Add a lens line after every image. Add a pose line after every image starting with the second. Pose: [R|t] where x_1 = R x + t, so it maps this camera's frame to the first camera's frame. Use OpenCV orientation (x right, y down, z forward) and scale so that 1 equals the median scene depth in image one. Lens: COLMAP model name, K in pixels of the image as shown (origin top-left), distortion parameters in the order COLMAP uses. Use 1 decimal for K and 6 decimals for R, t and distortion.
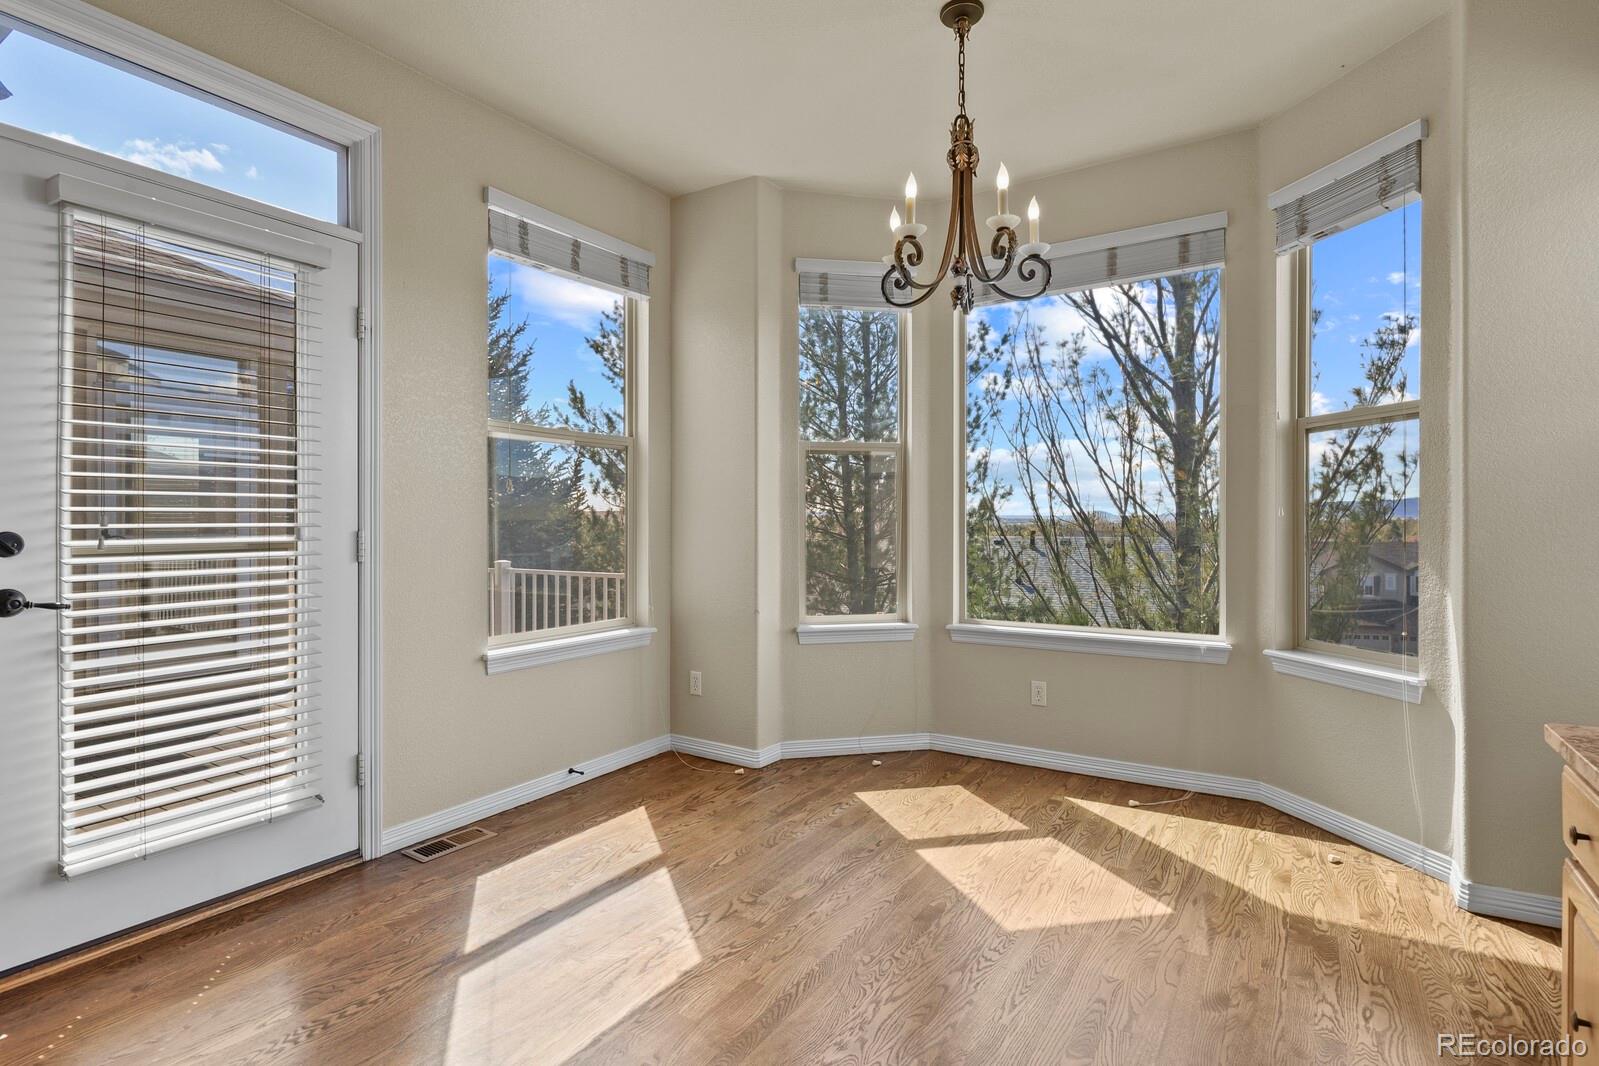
lens RADIAL K [[783.5, 0, 812.0], [0, 783.5, 522.9], [0, 0, 1]] dist [0.001873, -0.007252]
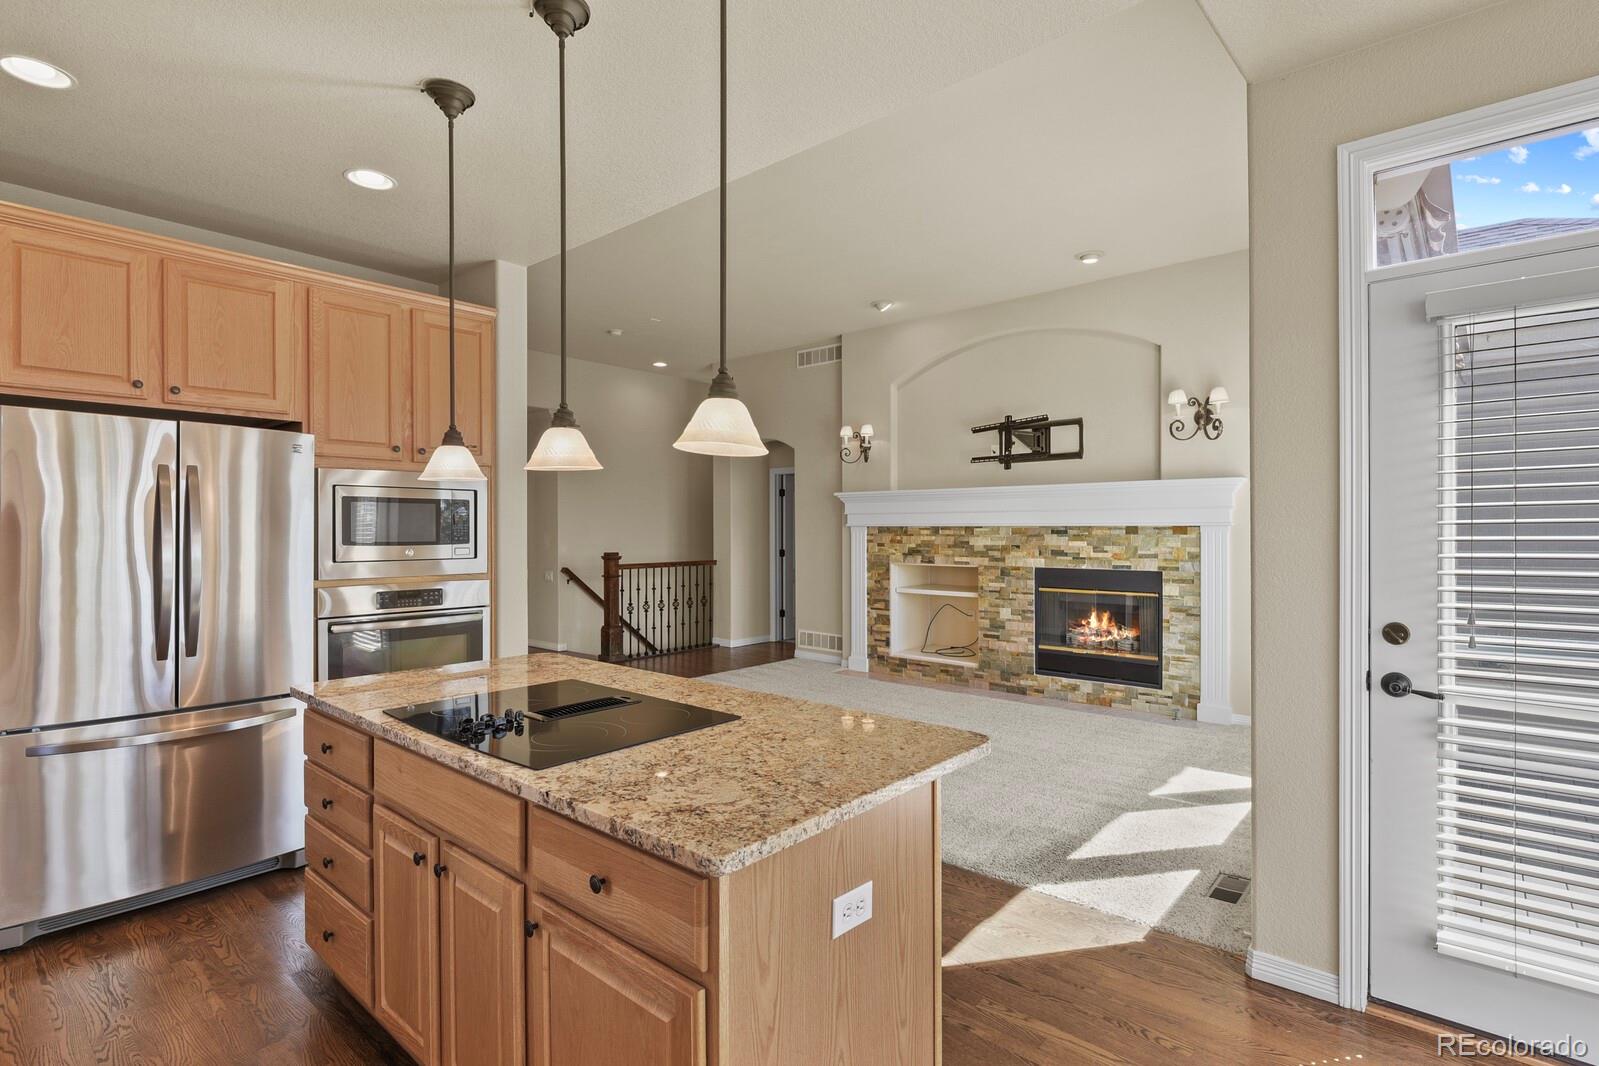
lens RADIAL K [[783.5, 0, 811.0], [0, 783.5, 531.5], [0, 0, 1]] dist [0.001873, -0.007252]
pose [[-0.151777, 0.002118, -0.988412, 0.139679], [0.002304, 0.999996, 0.001789, -0.077020], [0.988412, -0.002006, -0.151781, 0.197469]]
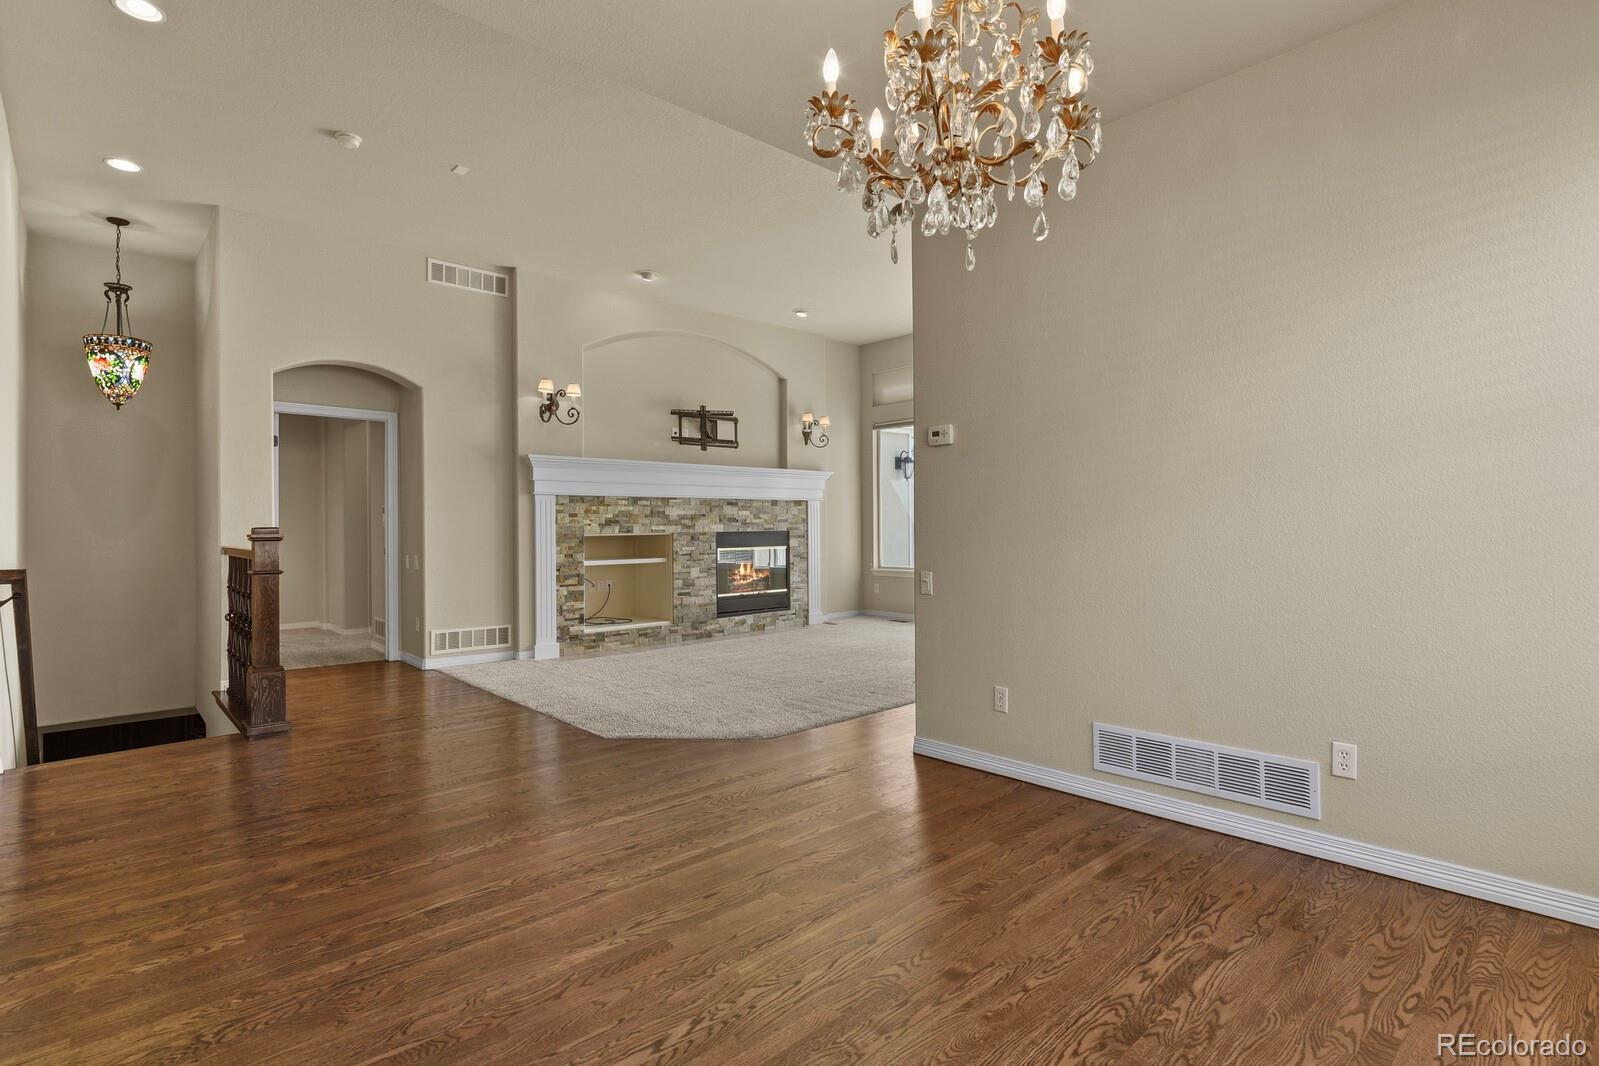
lens RADIAL K [[783.5, 0, 818.5], [0, 783.5, 521.5], [0, 0, 1]] dist [0.001873, -0.007252]
pose [[0.968624, -0.009944, -0.248334, -1.059646], [0.009800, 0.999950, -0.001815, -0.002122], [0.248339, -0.000676, 0.968673, -1.967782]]
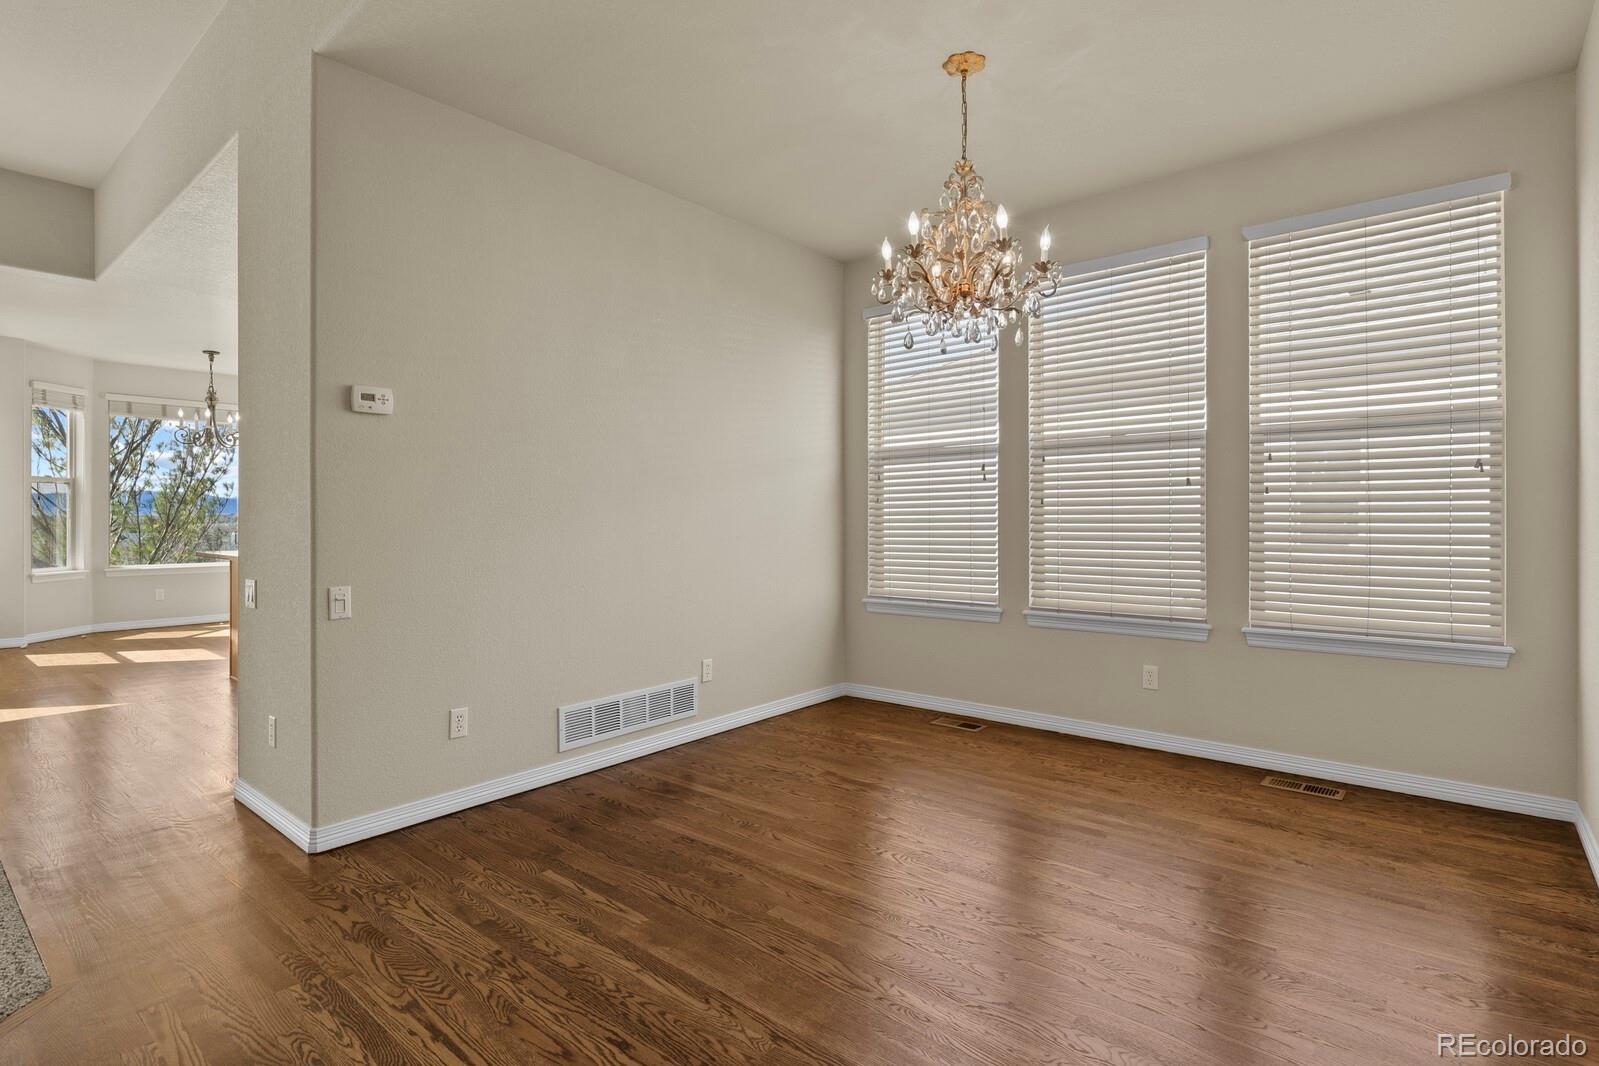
lens RADIAL K [[783.5, 0, 806.8], [0, 783.5, 516.8], [0, 0, 1]] dist [0.001873, -0.007252]
pose [[0.132087, 0.000409, 0.991238, -2.012134], [0.003428, 0.999994, -0.000870, 0.000861], [-0.991232, 0.003513, 0.132085, -1.356442]]
